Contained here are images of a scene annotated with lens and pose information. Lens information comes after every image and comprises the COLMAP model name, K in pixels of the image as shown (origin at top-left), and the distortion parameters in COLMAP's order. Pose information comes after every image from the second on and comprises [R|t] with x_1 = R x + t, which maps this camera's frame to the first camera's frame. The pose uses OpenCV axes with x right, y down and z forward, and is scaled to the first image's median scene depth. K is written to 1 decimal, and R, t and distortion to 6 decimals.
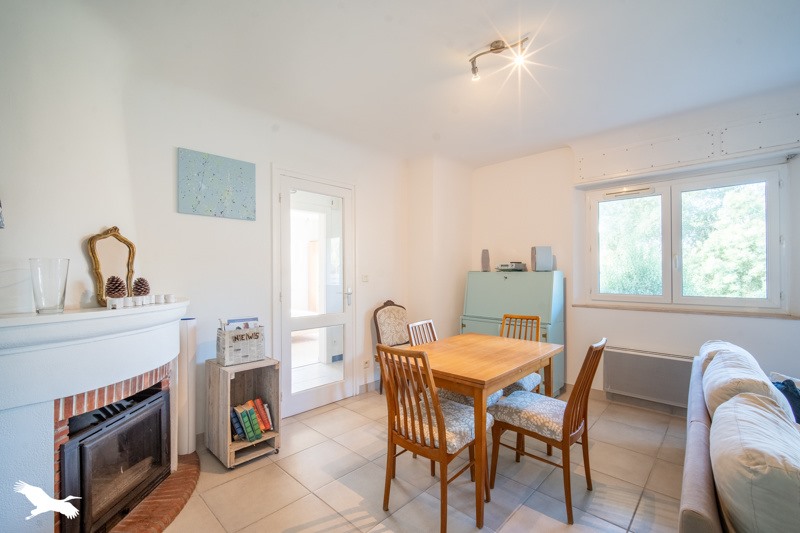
lens RADIAL K [[352.5, 0, 400.7], [0, 352.5, 269.0], [0, 0, 1]] dist [-0.004816, 0.000248]
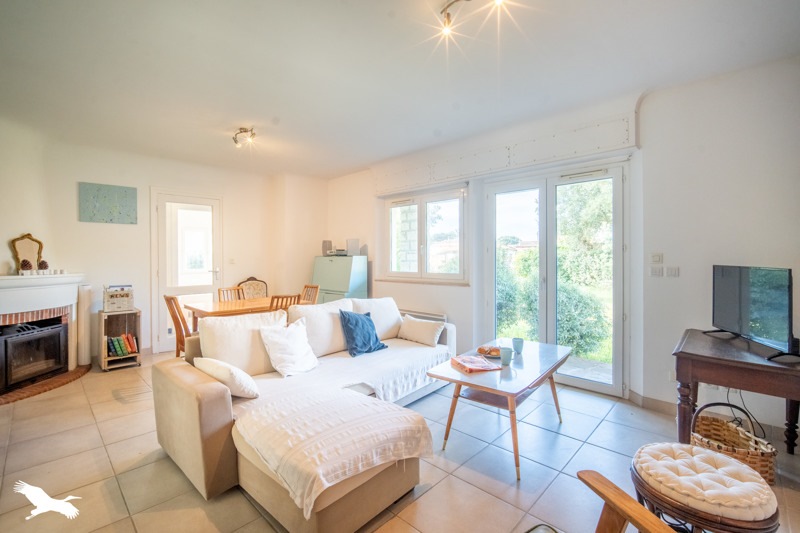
lens RADIAL K [[352.5, 0, 389.7], [0, 352.5, 255.4], [0, 0, 1]] dist [-0.004816, 0.000248]
pose [[0.999823, -0.001148, -0.018787, 0.899075], [0.001255, 0.999983, 0.005712, -0.007026], [0.018780, -0.005735, 0.999807, -0.661796]]
